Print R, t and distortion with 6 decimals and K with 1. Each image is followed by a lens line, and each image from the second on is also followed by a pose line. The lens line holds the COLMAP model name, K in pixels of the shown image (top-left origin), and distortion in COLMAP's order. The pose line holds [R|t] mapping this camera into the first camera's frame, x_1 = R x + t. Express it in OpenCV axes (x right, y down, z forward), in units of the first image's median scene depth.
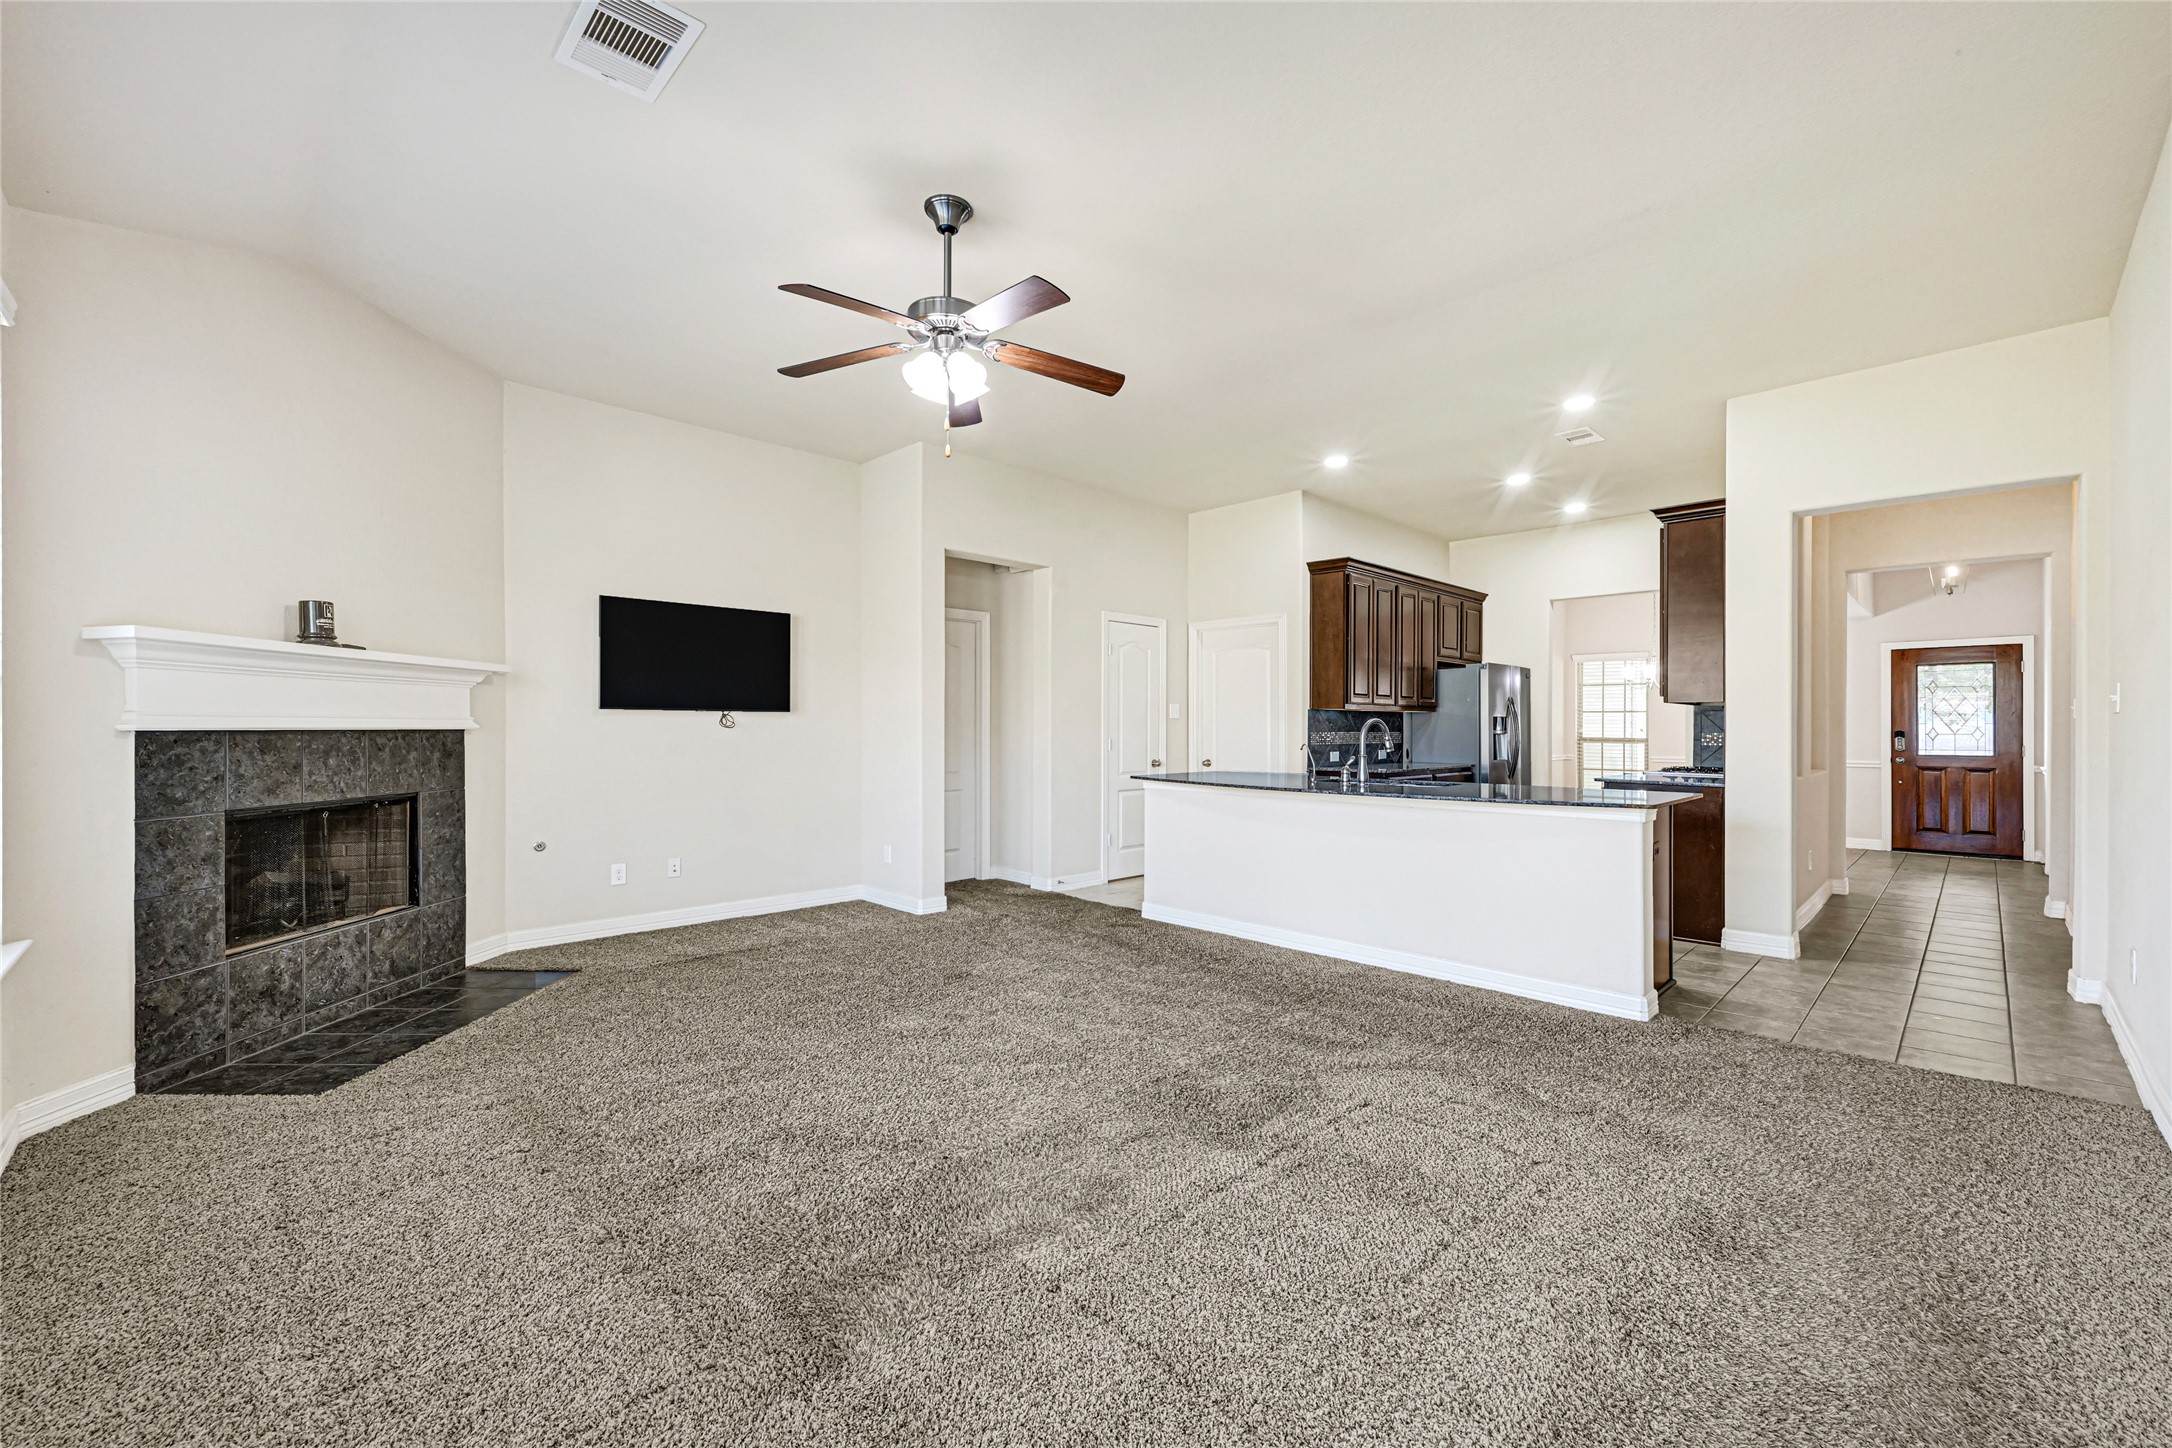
lens RADIAL K [[880.9, 0, 1082.3], [0, 880.9, 724.0], [0, 0, 1]] dist [0.001511, -0.000591]
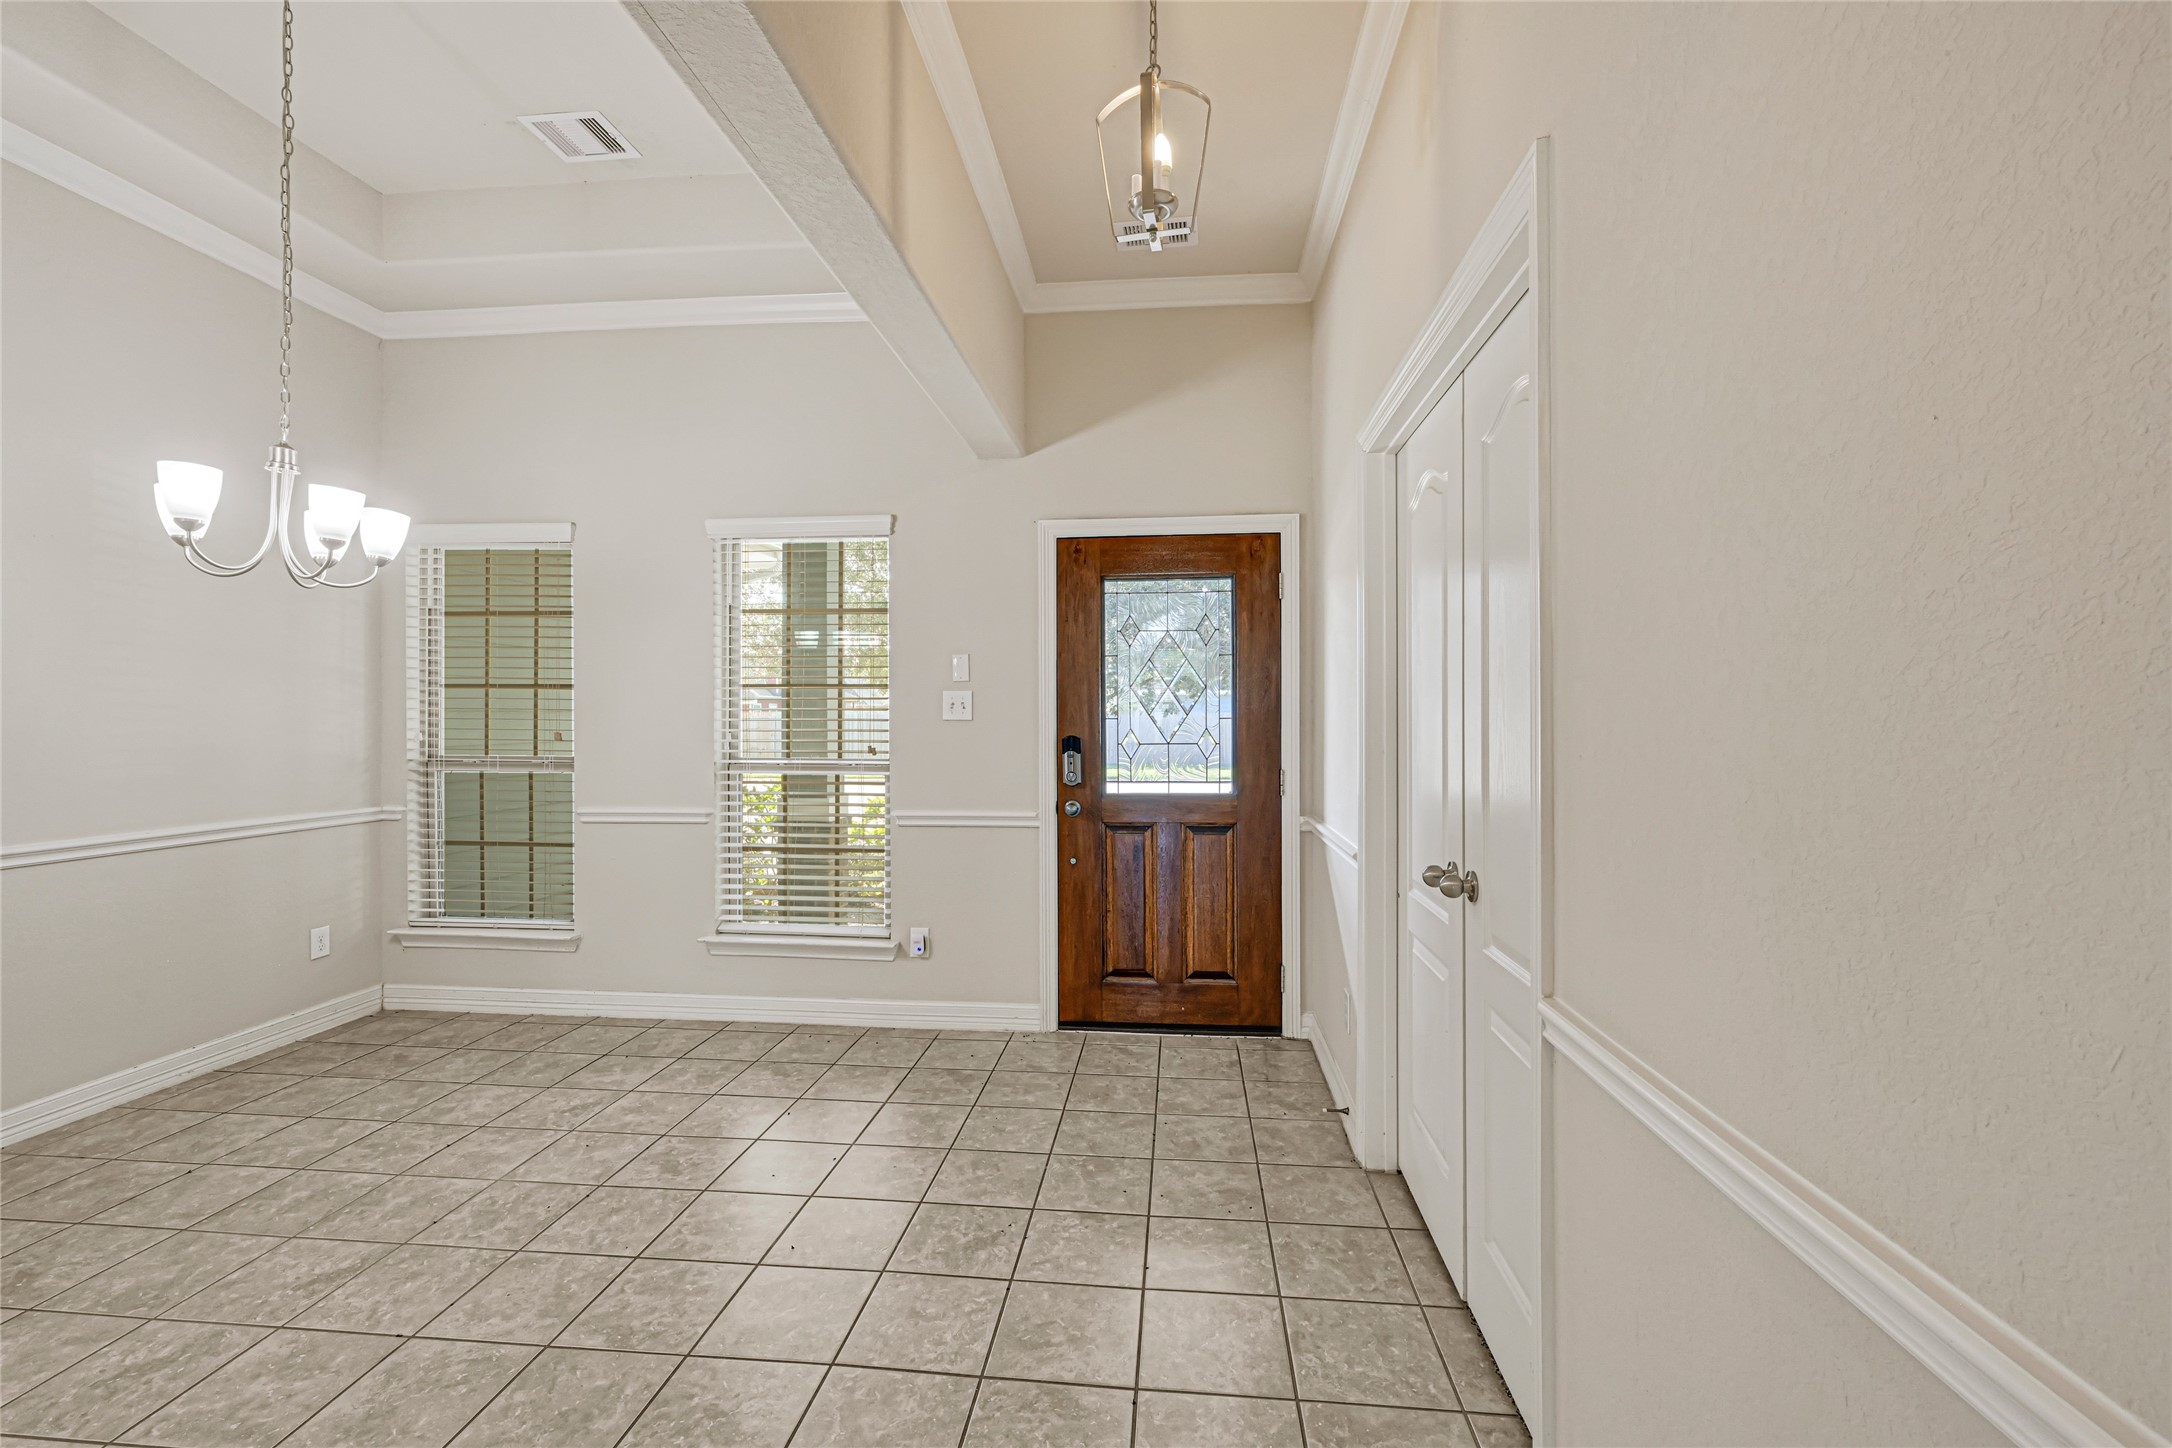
lens RADIAL K [[880.9, 0, 1076.1], [0, 880.9, 736.2], [0, 0, 1]] dist [0.001511, -0.000591]
pose [[0.774420, -0.013510, 0.632528, 1.199950], [0.001983, 0.999819, 0.018927, -0.000283], [-0.632669, -0.013403, 0.774307, 1.221898]]
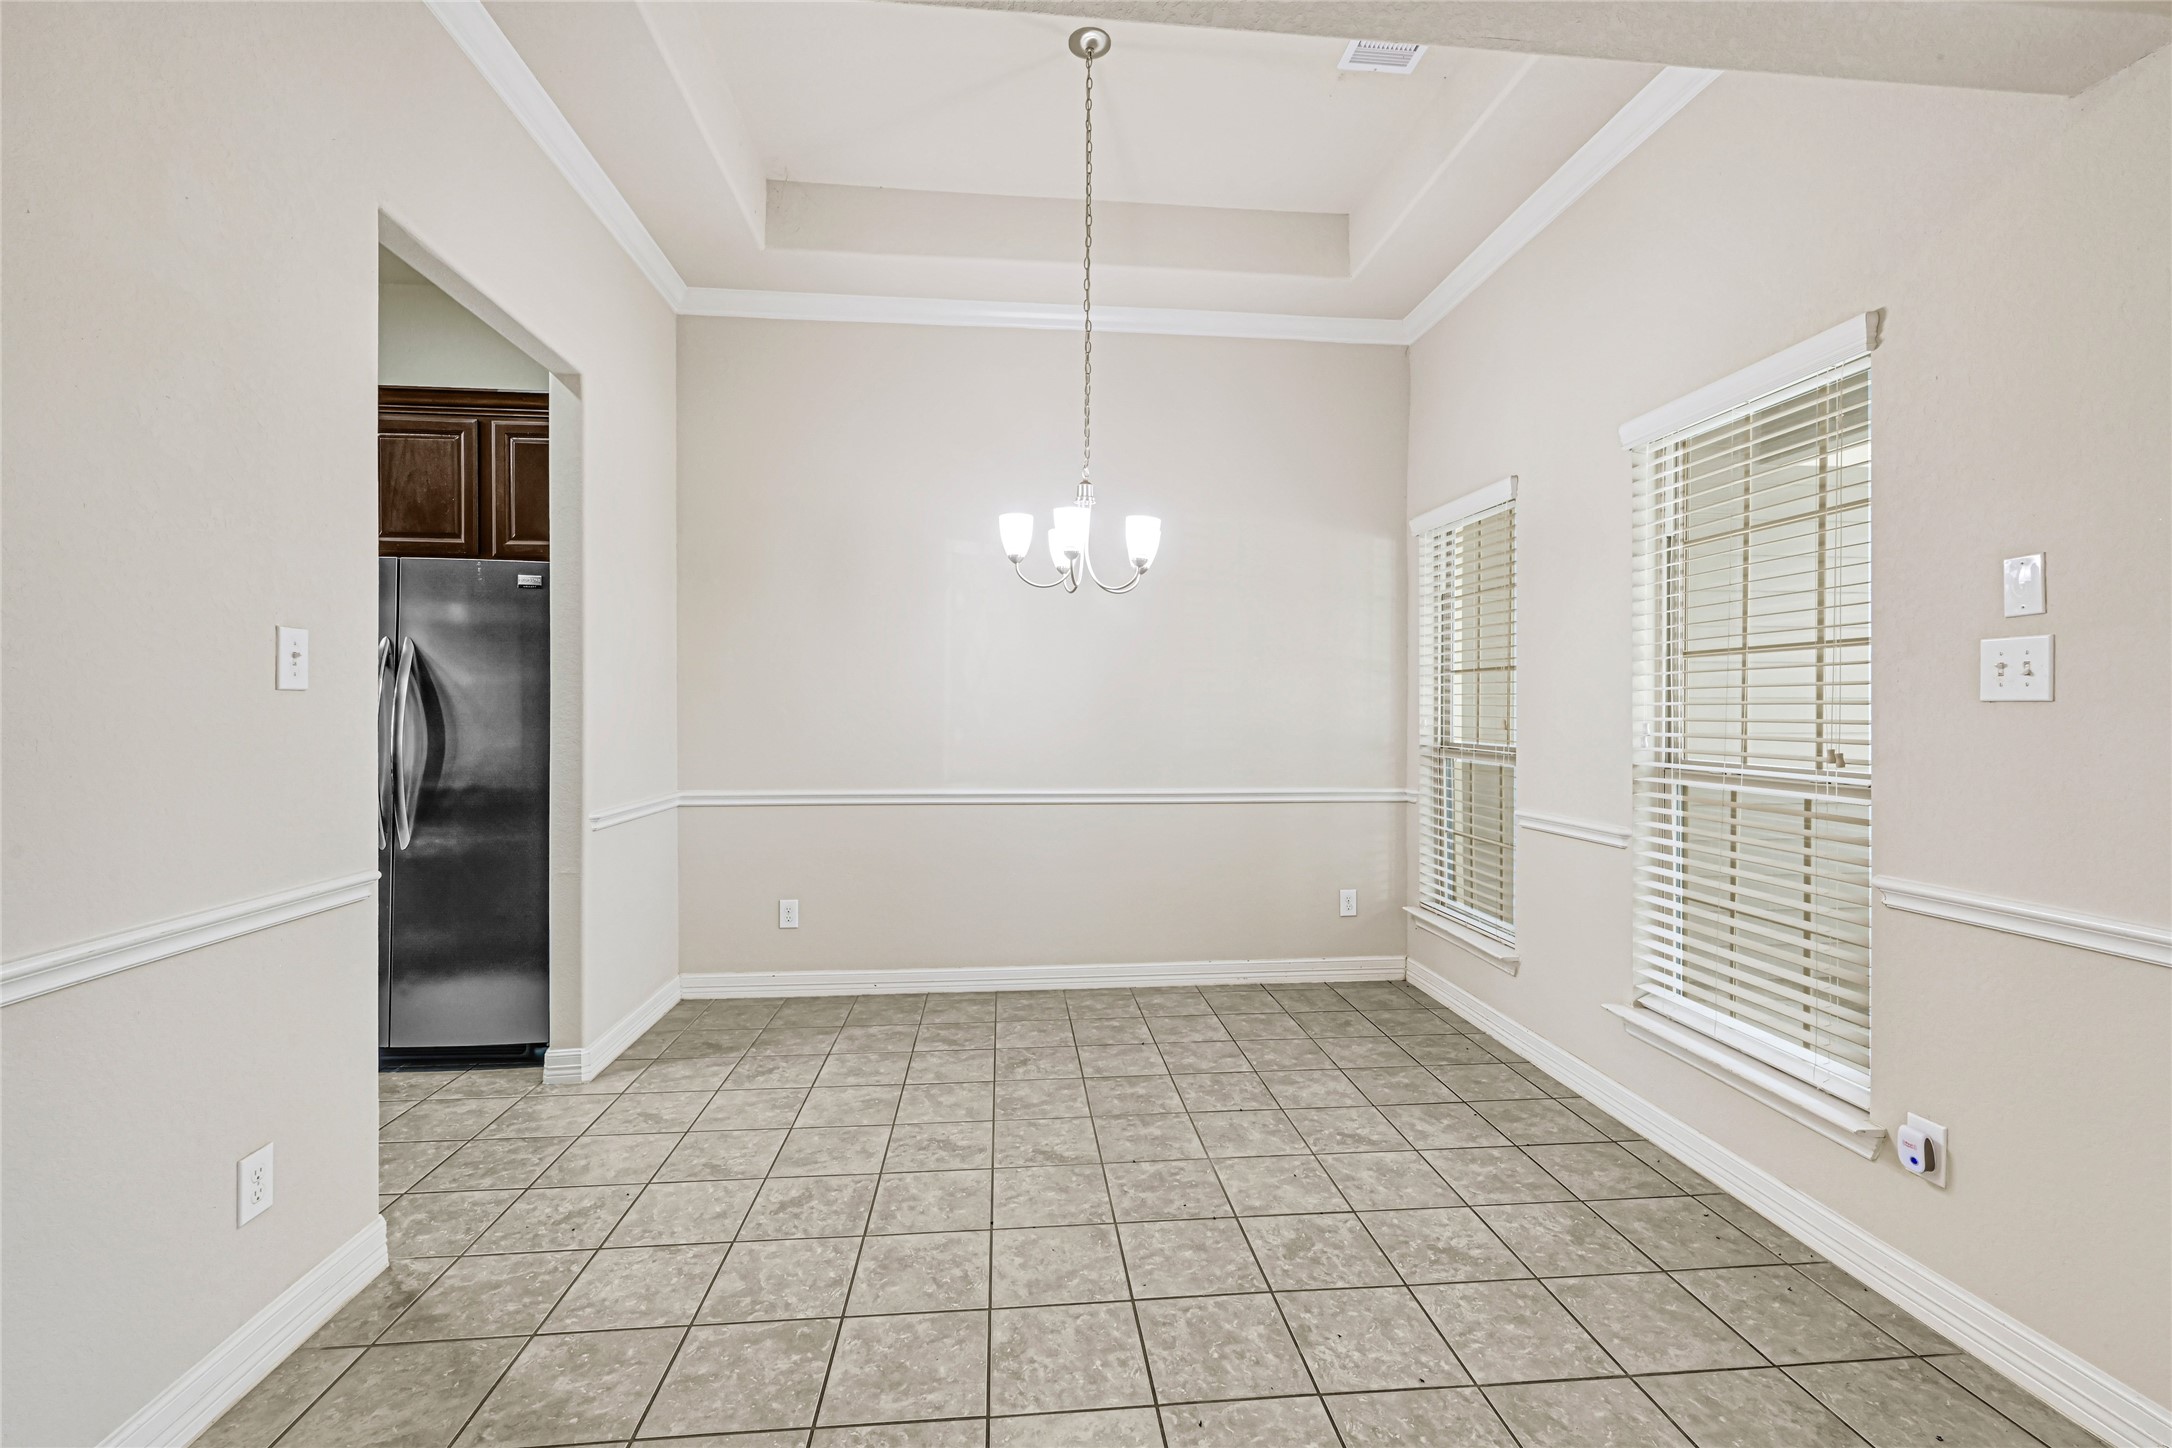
lens RADIAL K [[917.6, 0, 1095.4], [0, 917.6, 727.1], [0, 0, 1]] dist [-0.002220, -0.000388]
pose [[0.780146, 0.009220, -0.625529, 1.530127], [0.000920, 0.999873, 0.015885, 0.004199], [0.625597, -0.012969, 0.780039, 1.363541]]
